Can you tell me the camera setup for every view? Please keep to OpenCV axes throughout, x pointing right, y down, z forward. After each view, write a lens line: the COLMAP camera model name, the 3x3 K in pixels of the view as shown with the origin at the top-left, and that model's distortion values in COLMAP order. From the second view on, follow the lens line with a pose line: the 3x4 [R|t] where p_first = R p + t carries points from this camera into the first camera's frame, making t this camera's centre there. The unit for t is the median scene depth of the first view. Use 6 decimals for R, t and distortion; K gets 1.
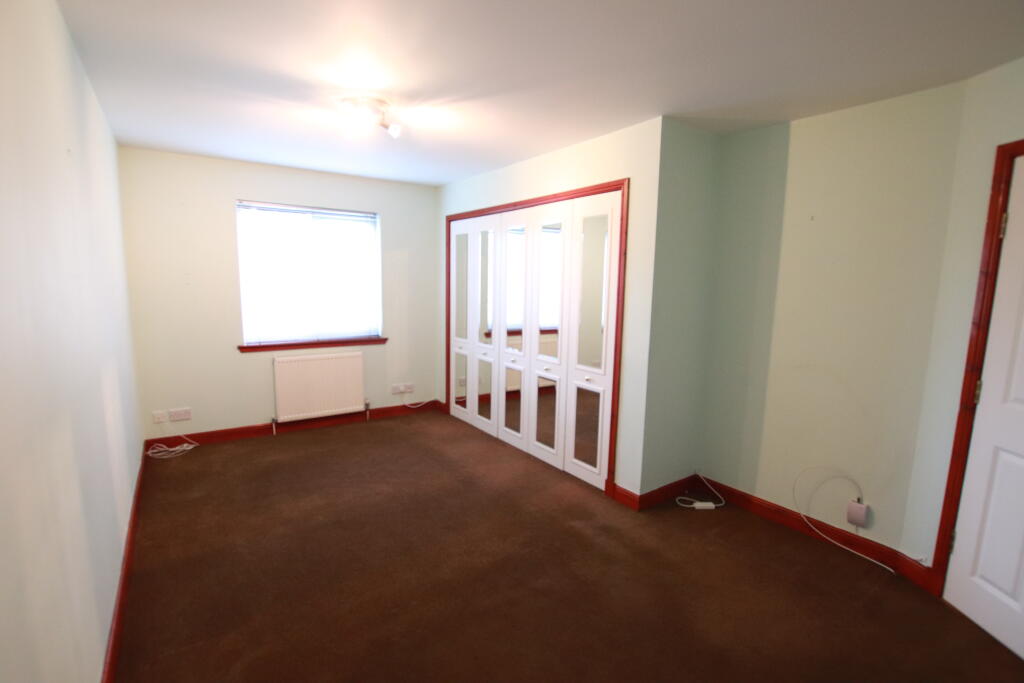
lens RADIAL K [[478.1, 0, 505.5], [0, 478.1, 341.5], [0, 0, 1]] dist [-0.019470, -0.000287]
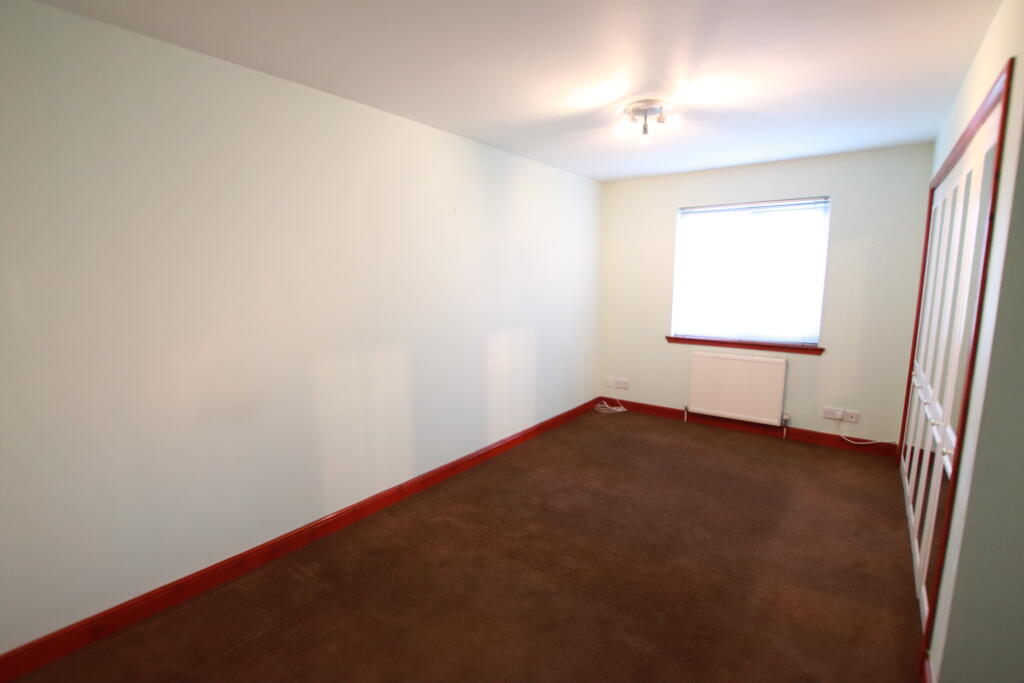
lens RADIAL K [[478.1, 0, 512.3], [0, 478.1, 339.8], [0, 0, 1]] dist [-0.019470, -0.000287]
pose [[0.317230, 0.109849, -0.941965, 0.397978], [-0.110311, 0.990801, 0.078394, -0.030447], [0.941911, 0.079040, 0.326429, 0.266315]]
